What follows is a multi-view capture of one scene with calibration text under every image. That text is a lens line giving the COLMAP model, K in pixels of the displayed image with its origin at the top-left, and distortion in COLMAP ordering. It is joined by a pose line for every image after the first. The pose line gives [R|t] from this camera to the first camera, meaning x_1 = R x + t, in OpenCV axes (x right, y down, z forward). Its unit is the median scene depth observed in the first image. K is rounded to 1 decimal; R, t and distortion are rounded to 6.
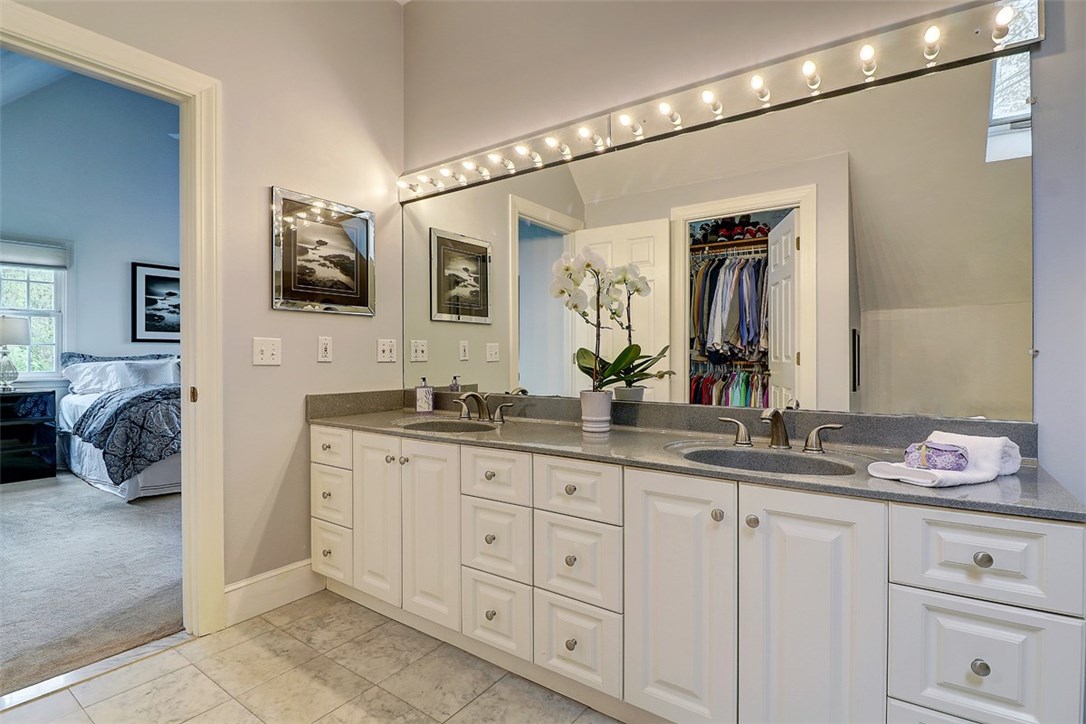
lens RADIAL K [[552.0, 0, 550.2], [0, 552.0, 360.5], [0, 0, 1]] dist [-0.004008, -0.008875]
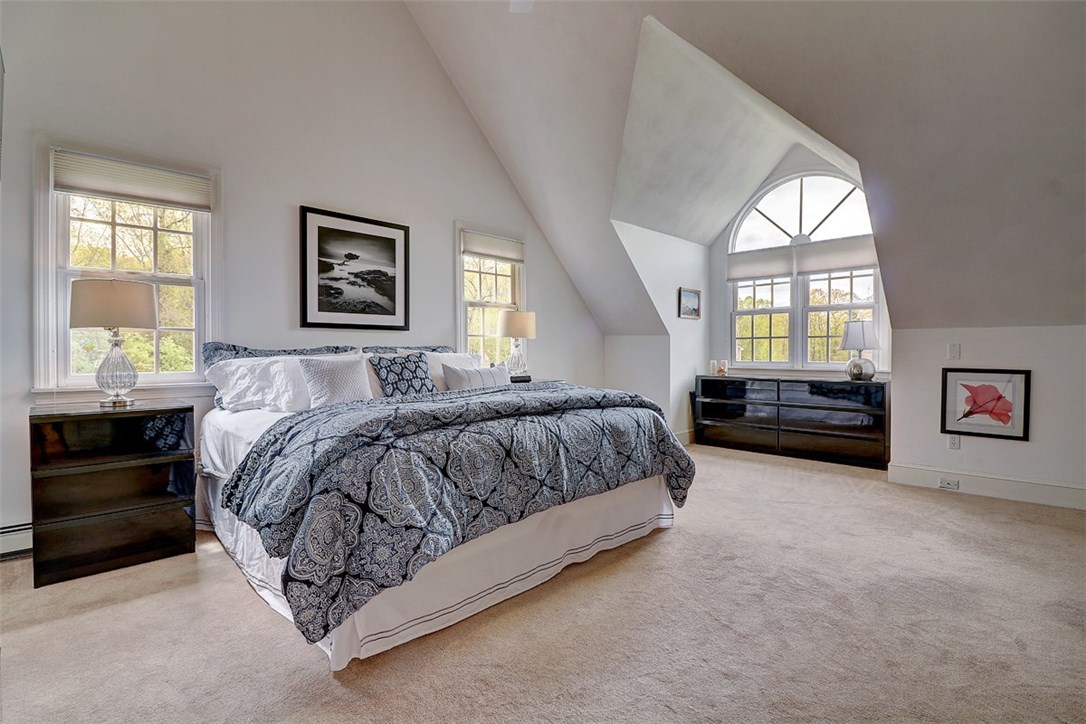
lens RADIAL K [[505.6, 0, 532.3], [0, 505.6, 359.2], [0, 0, 1]] dist [-0.003320, -0.009706]
pose [[0.986886, 0.001639, -0.161410, -0.436700], [-0.000719, 0.999983, 0.005753, 0.001351], [0.161416, -0.005562, 0.986871, 0.499959]]
